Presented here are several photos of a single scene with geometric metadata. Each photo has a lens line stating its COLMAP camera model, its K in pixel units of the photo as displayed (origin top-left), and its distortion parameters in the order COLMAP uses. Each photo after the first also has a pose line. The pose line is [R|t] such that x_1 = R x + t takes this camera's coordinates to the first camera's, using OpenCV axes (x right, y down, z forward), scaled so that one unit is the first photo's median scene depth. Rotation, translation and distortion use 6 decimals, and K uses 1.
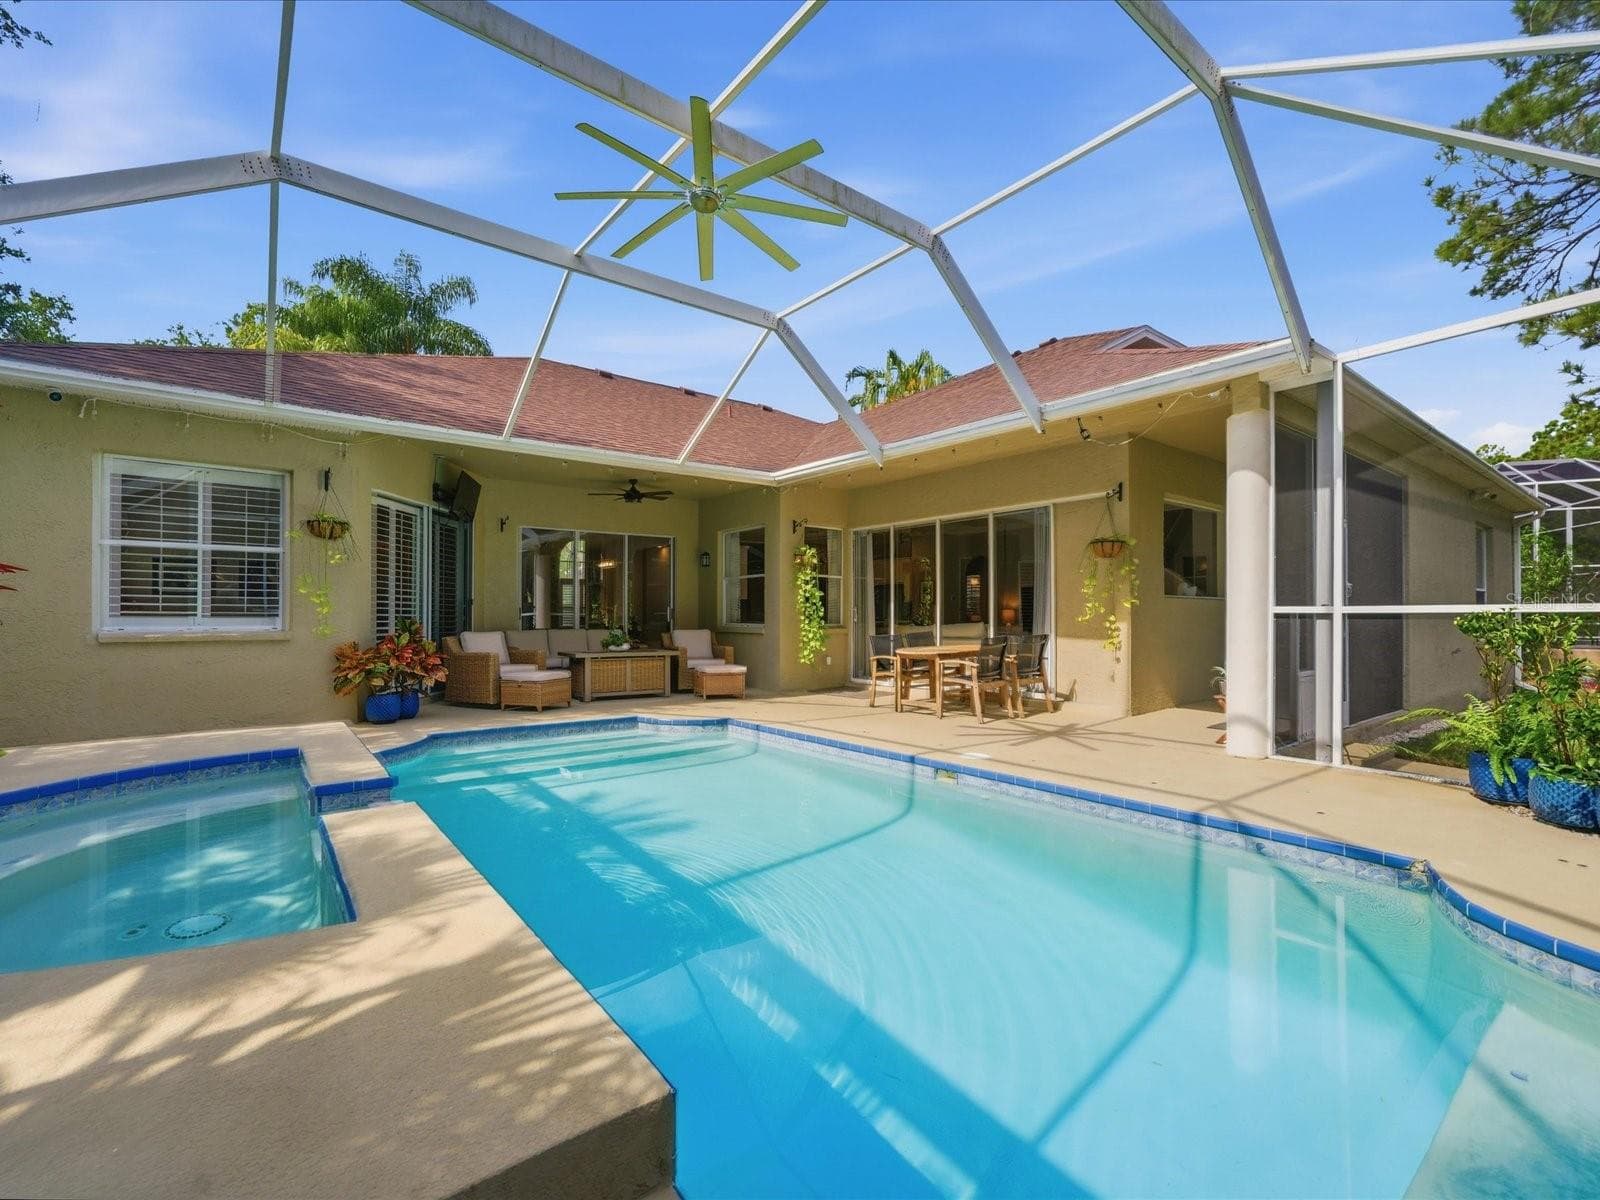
lens RADIAL K [[724.5, 0, 772.9], [0, 724.5, 608.1], [0, 0, 1]] dist [-0.000593, 0.000229]
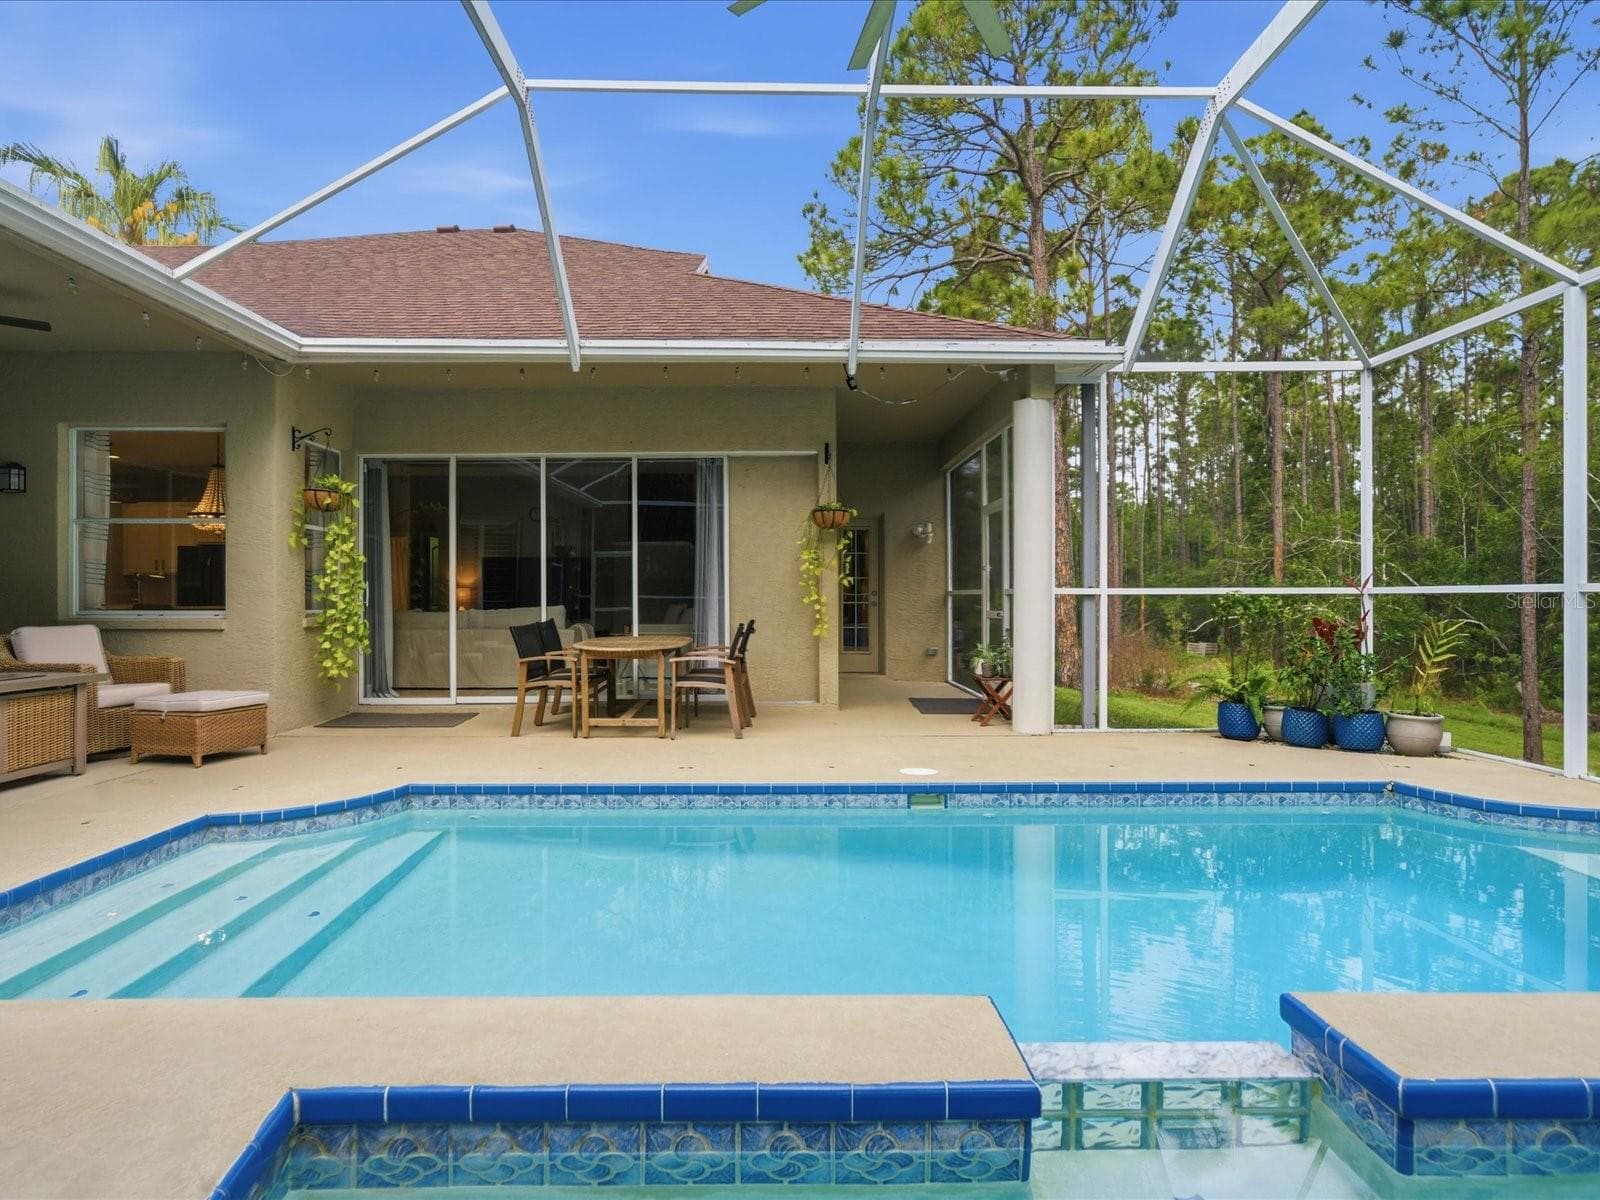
lens RADIAL K [[974.5, 0, 800.0], [0, 974.5, 600.0], [0, 0, 1]] dist [-0.030414, 0.000476]
pose [[0.590655, -0.005238, 0.806907, -0.510035], [-0.009333, 0.999868, 0.013323, -0.000512], [-0.806870, -0.015400, 0.590528, 0.357393]]
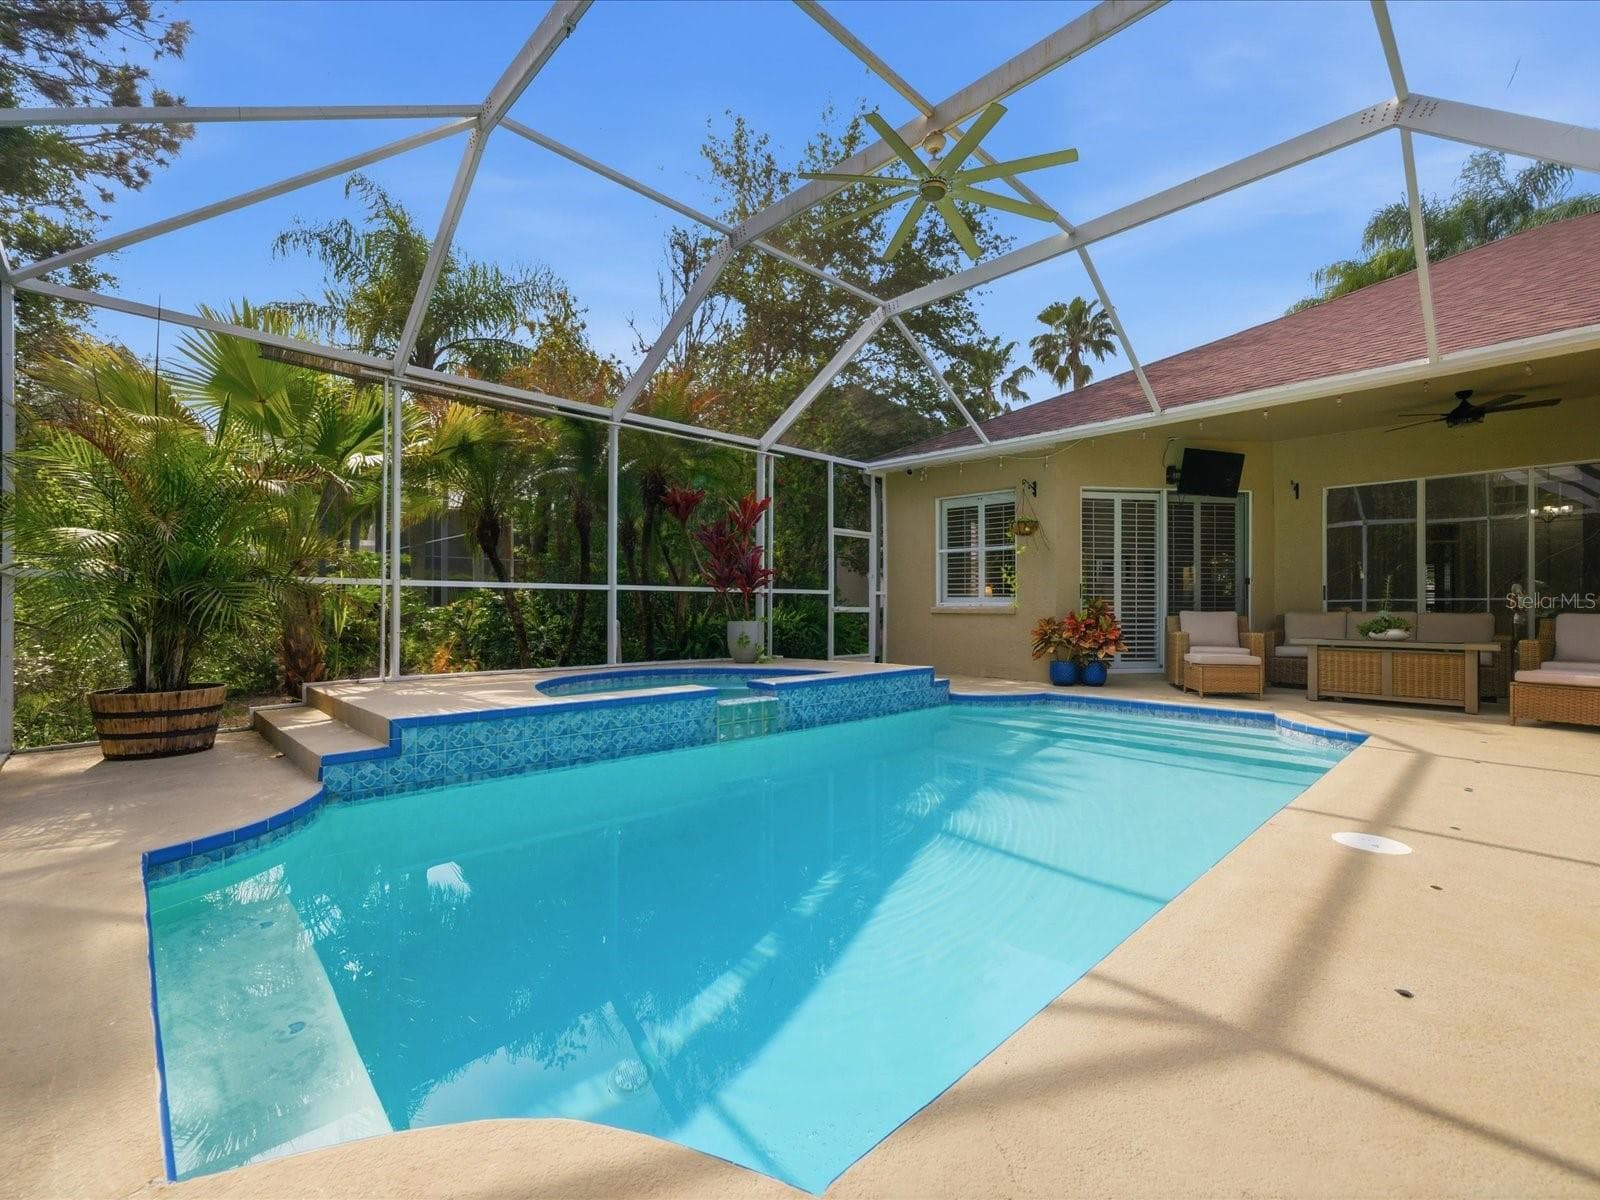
lens RADIAL K [[724.5, 0, 772.9], [0, 724.5, 608.1], [0, 0, 1]] dist [-0.000593, 0.000229]
pose [[0.111181, 0.001628, -0.993799, 0.596490], [0.013923, 0.999898, 0.003196, 0.022956], [0.993703, -0.014192, 0.111147, 0.389514]]
